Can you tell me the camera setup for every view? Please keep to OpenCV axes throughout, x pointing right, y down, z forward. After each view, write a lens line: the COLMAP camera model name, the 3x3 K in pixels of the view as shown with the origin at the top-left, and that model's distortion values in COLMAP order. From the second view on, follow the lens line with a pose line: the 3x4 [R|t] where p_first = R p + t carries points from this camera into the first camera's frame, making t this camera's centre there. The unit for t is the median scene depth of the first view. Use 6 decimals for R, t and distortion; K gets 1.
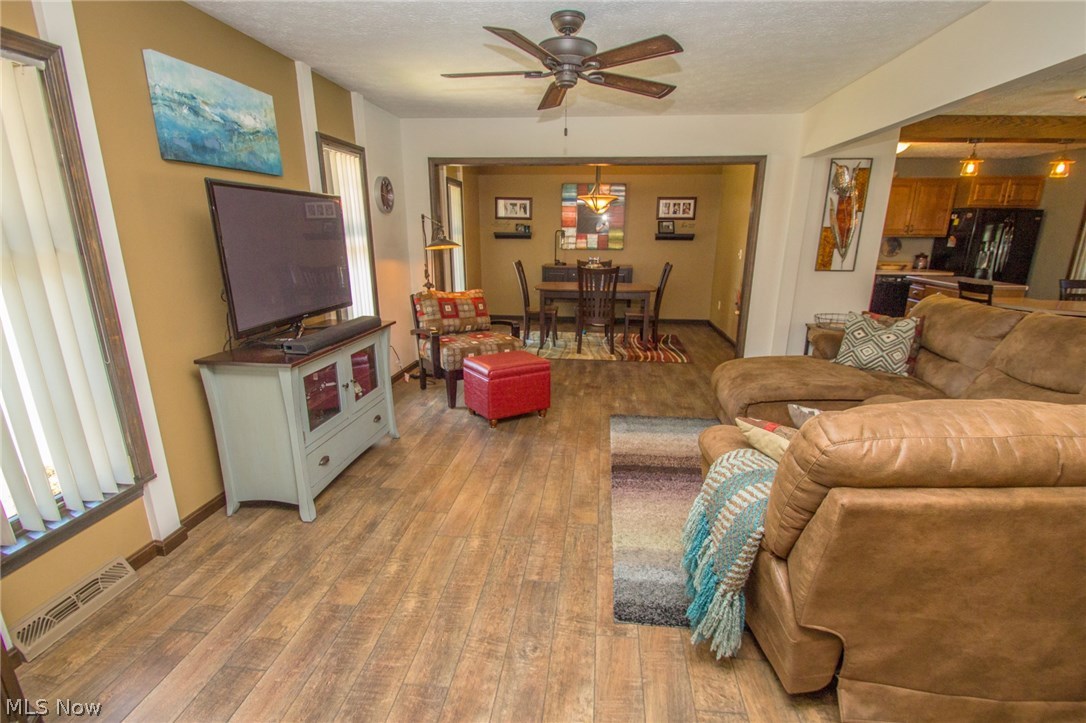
lens RADIAL K [[496.7, 0, 546.8], [0, 496.7, 363.8], [0, 0, 1]] dist [-0.002347, -0.000308]
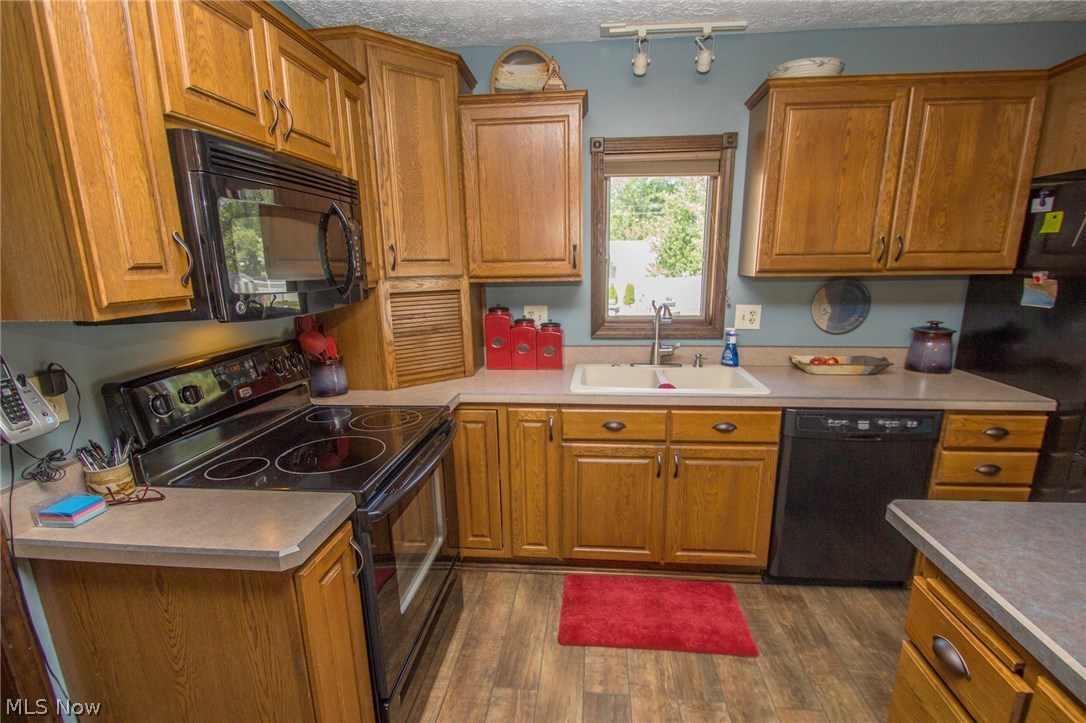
lens RADIAL K [[496.7, 0, 545.1], [0, 496.7, 368.1], [0, 0, 1]] dist [-0.002347, -0.000308]
pose [[0.999643, -0.026170, 0.005415, 0.523785], [0.026381, 0.998710, -0.043386, -0.195166], [-0.004273, 0.043514, 0.999044, 0.710519]]
